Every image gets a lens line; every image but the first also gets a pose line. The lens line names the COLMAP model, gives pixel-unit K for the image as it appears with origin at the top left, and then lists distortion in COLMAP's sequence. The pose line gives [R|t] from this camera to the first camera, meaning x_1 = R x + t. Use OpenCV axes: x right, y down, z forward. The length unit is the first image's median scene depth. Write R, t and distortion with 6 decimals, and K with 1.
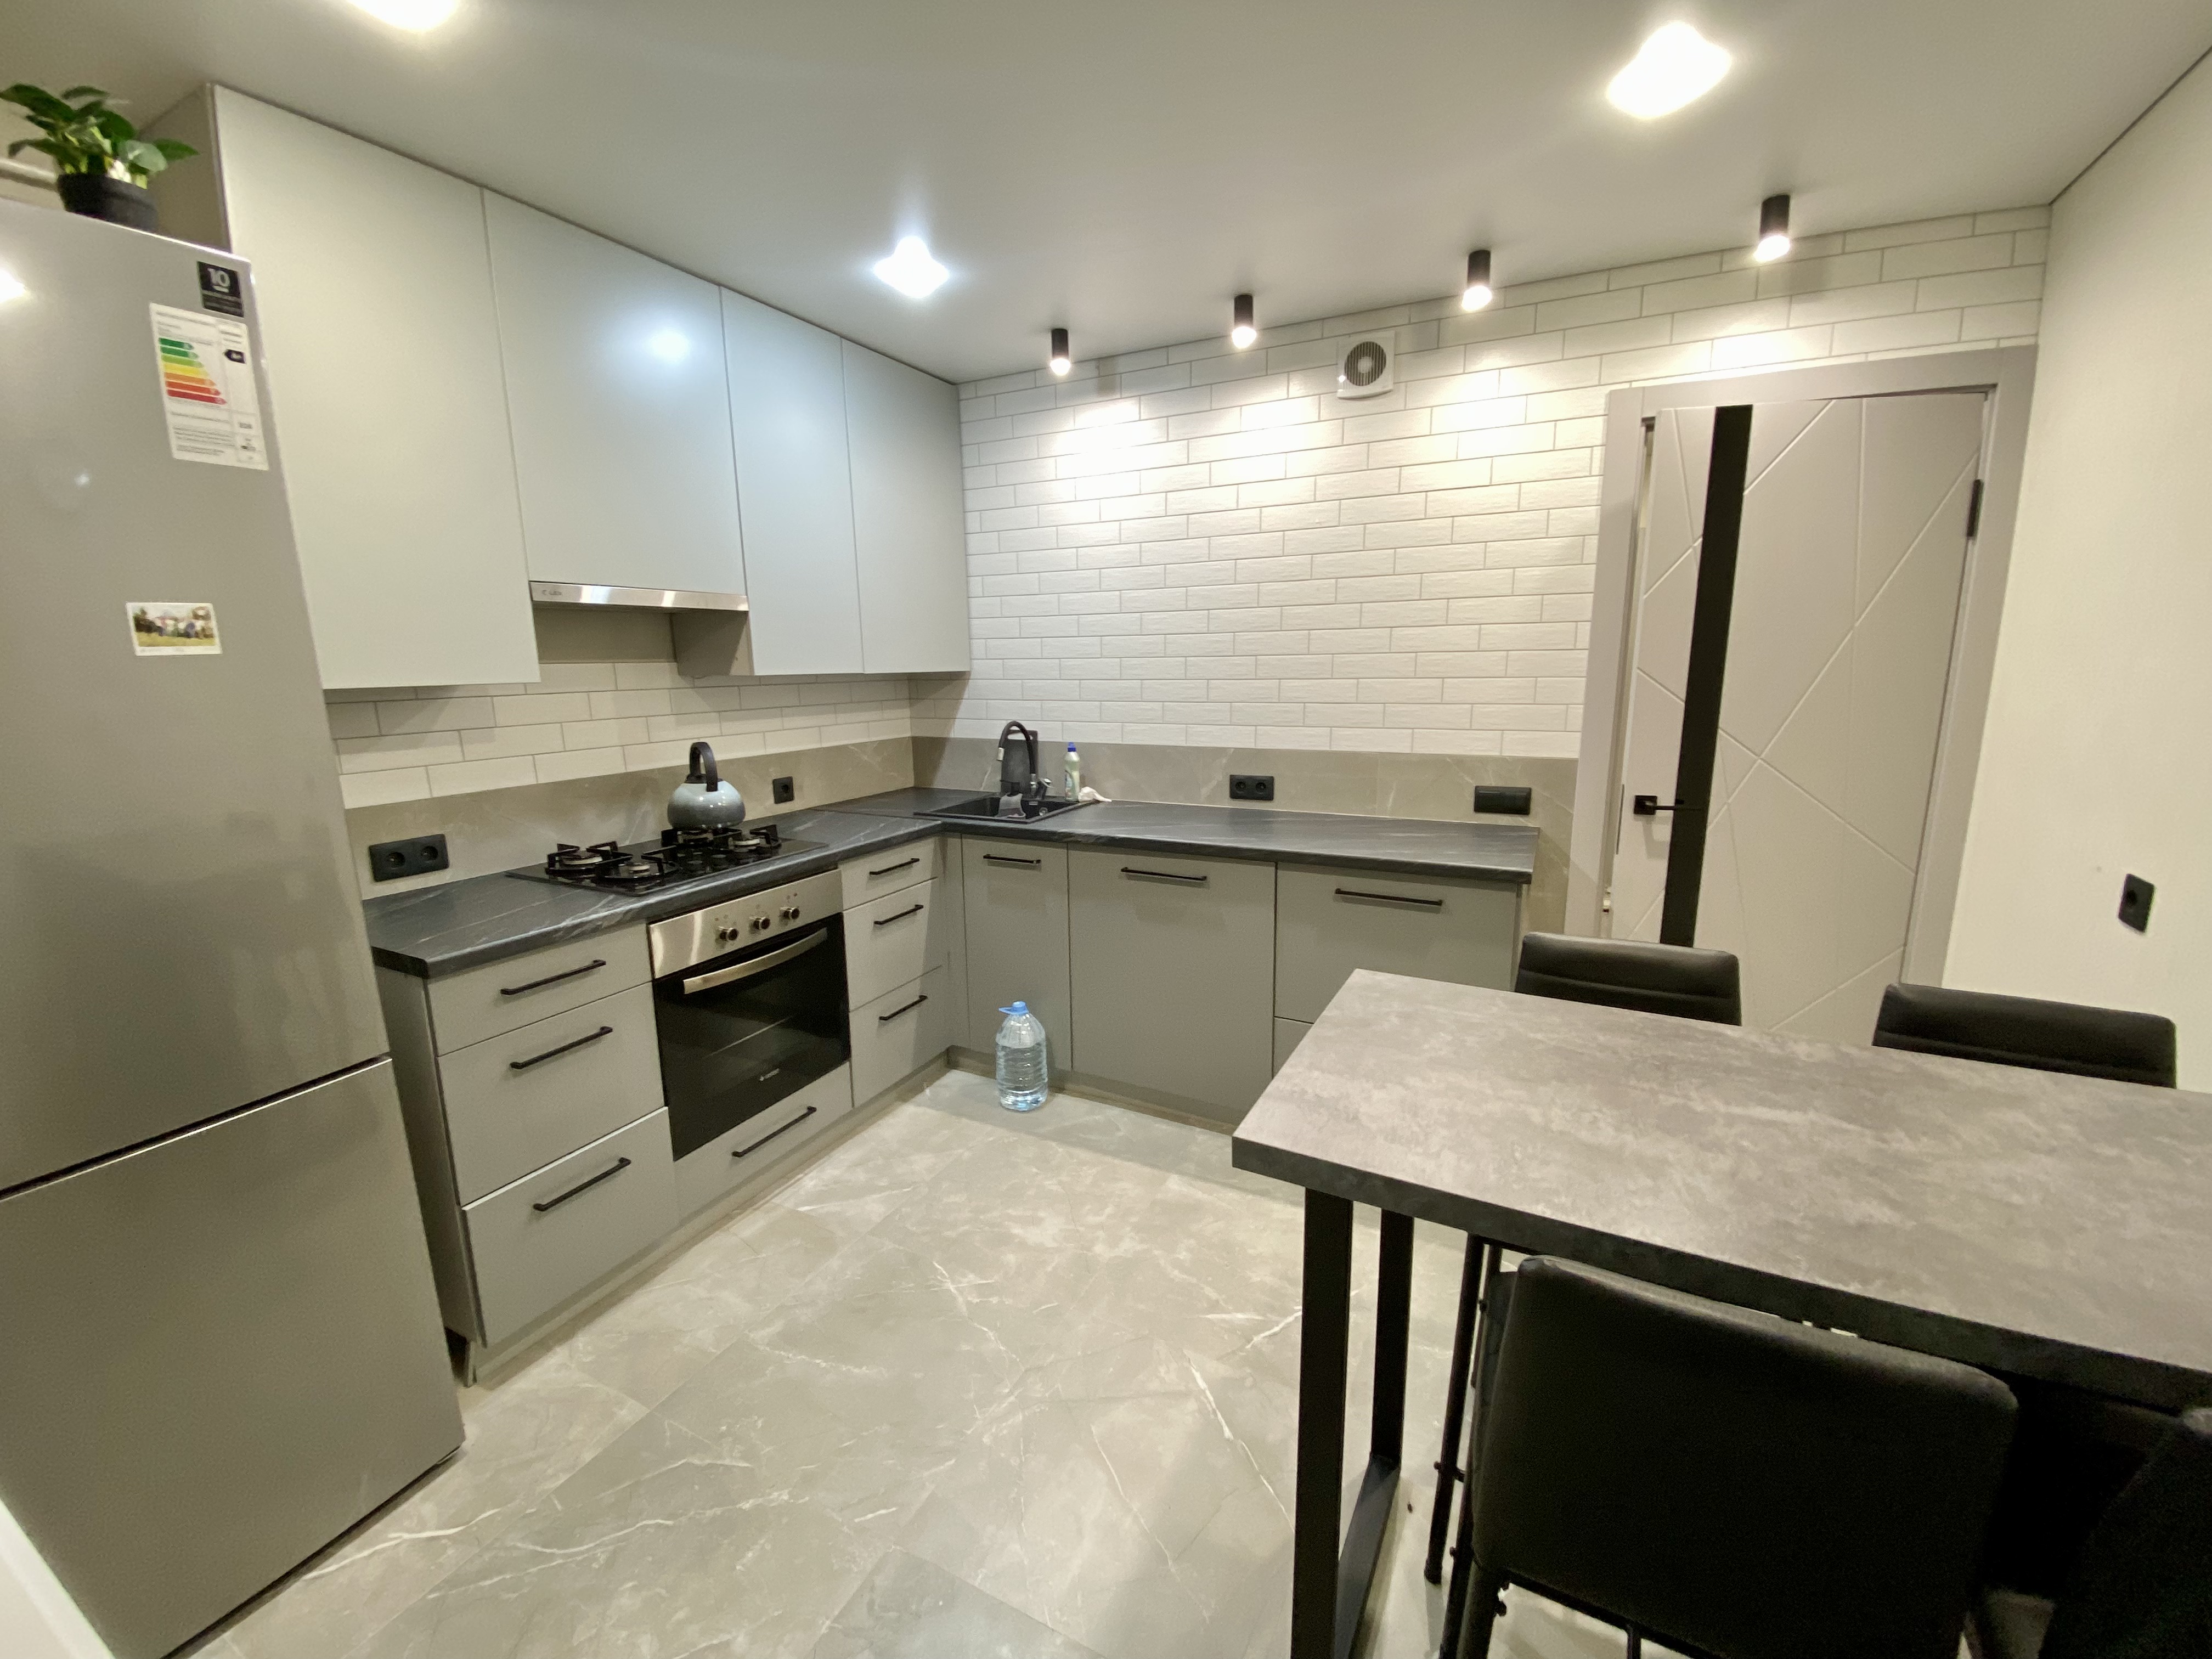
lens RADIAL K [[898.8, 0, 1107.0], [0, 898.8, 822.7], [0, 0, 1]] dist [-0.007158, -0.004491]
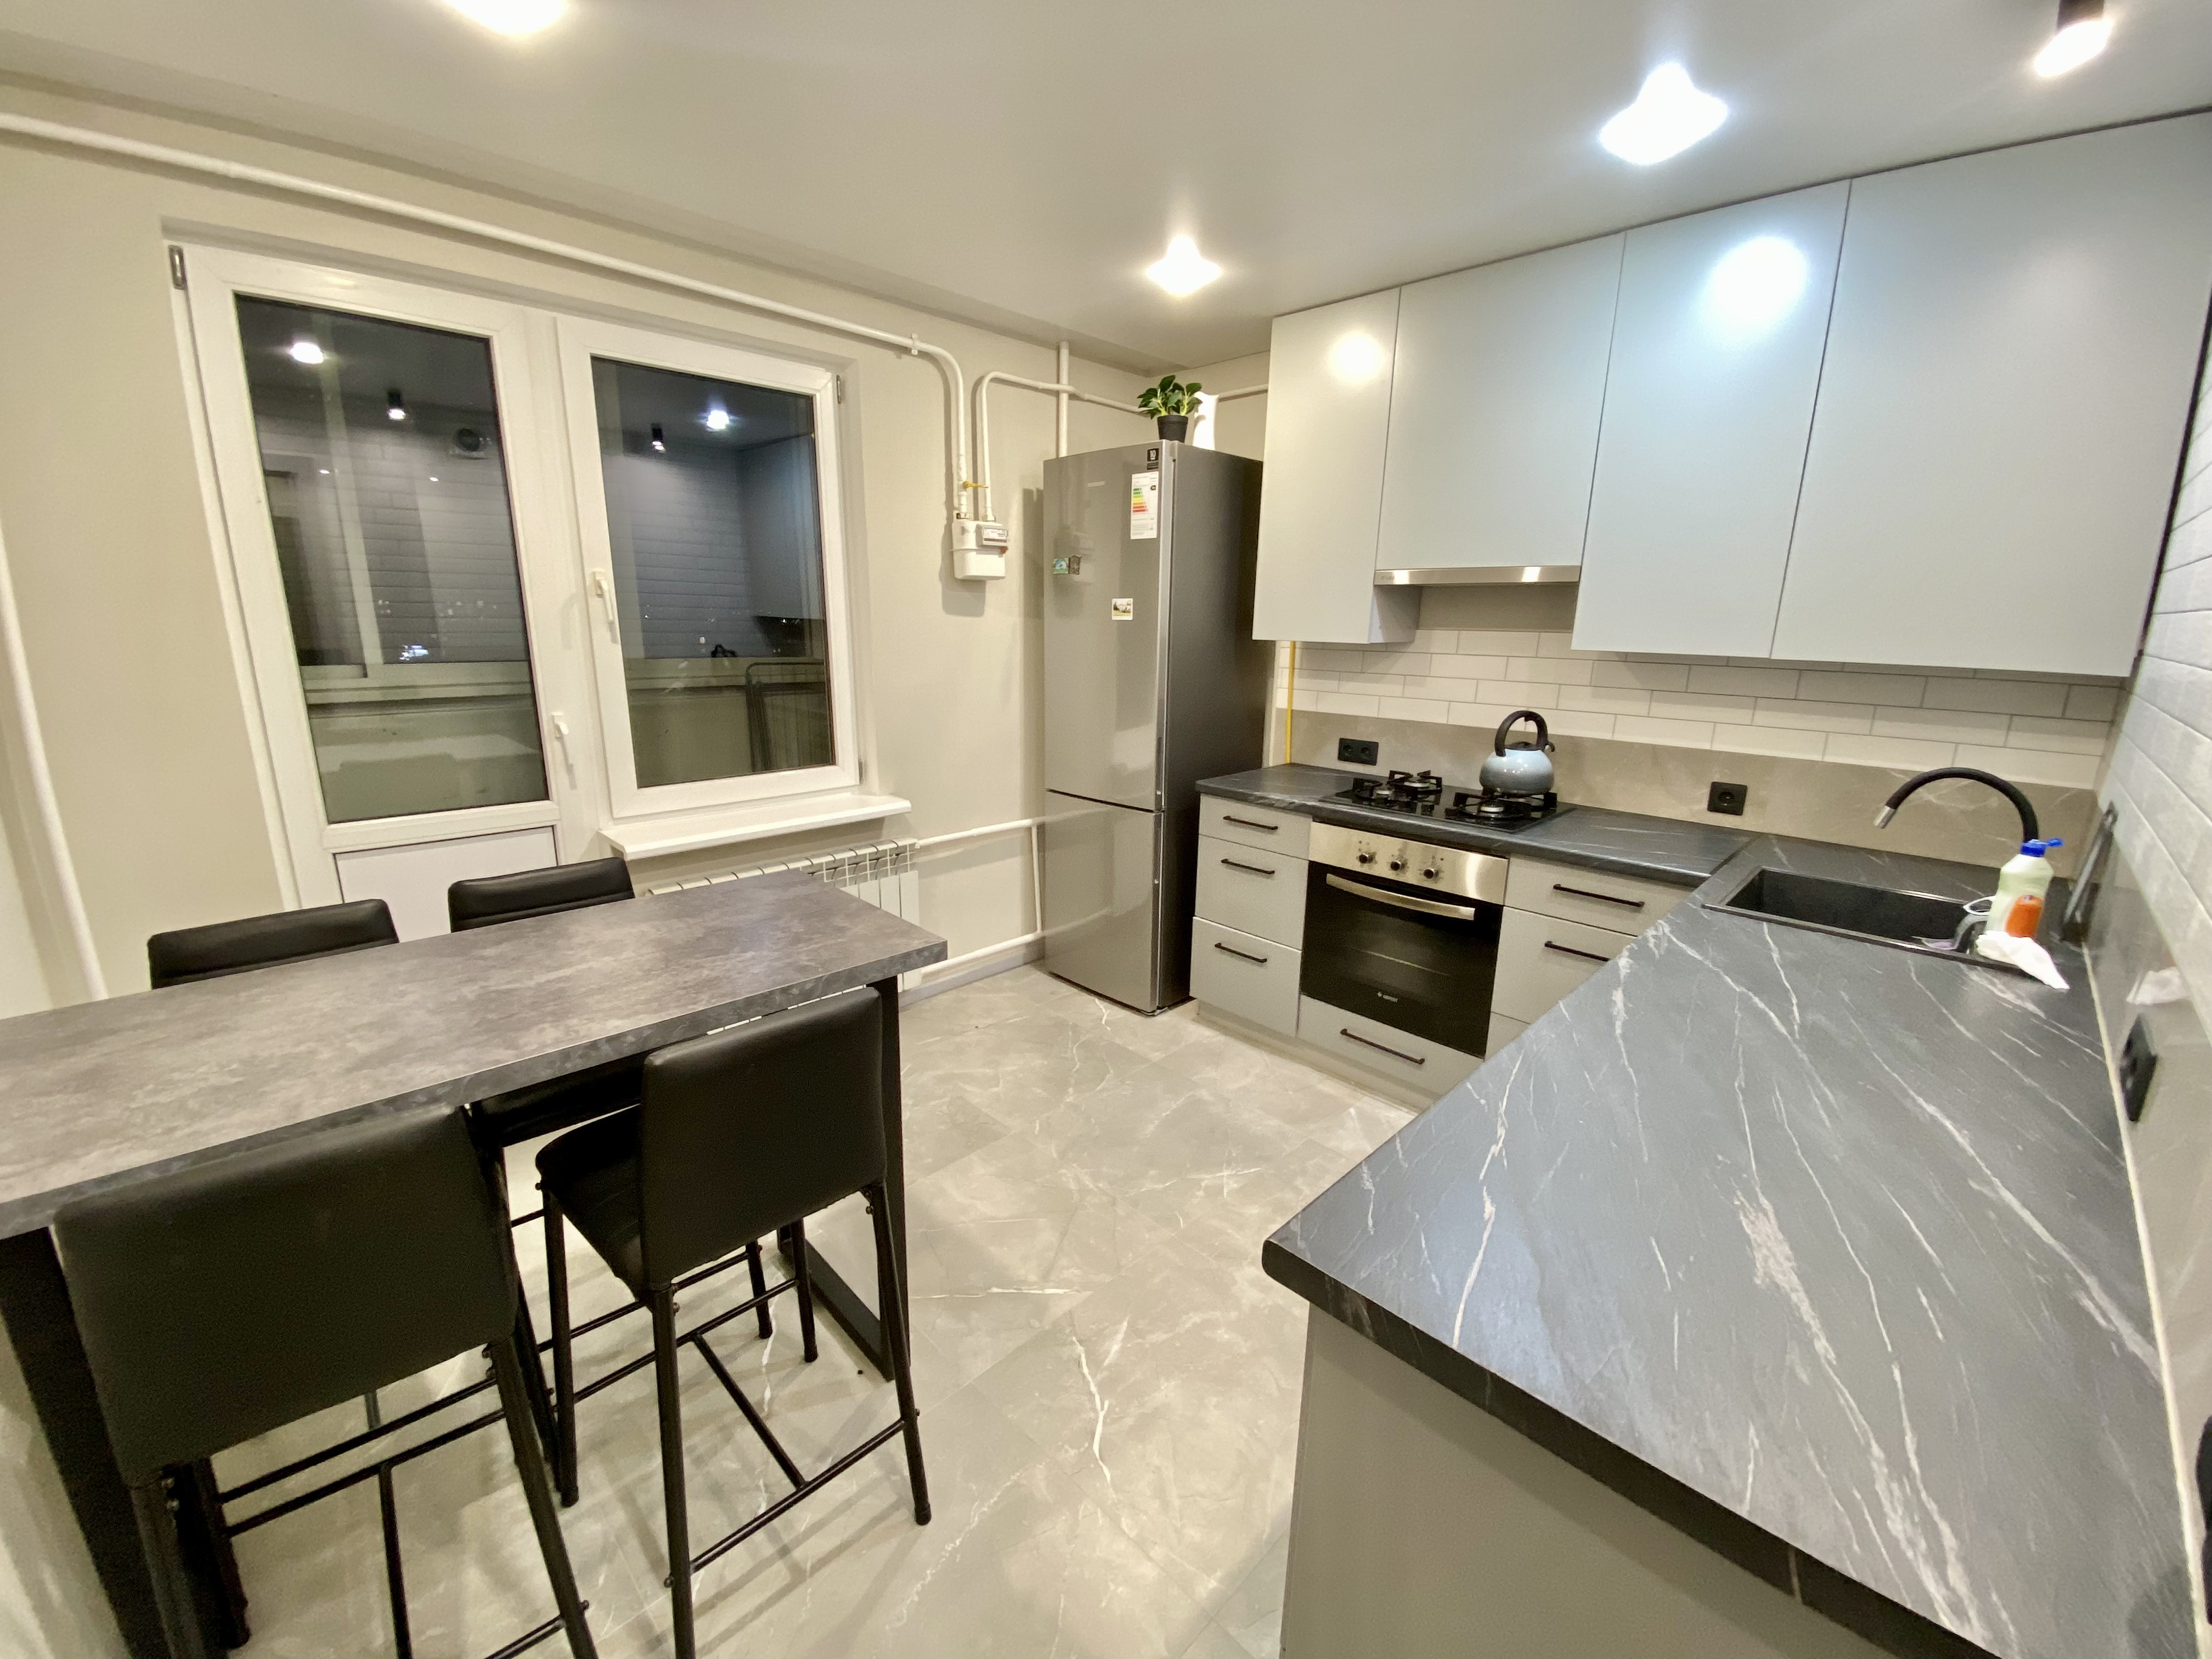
lens RADIAL K [[898.8, 0, 1108.1], [0, 898.8, 828.6], [0, 0, 1]] dist [-0.007158, -0.004491]
pose [[-0.323546, 0.226288, -0.918755, 0.860763], [-0.181589, 0.938084, 0.294997, -0.224180], [0.928624, 0.262281, -0.262422, 1.065370]]
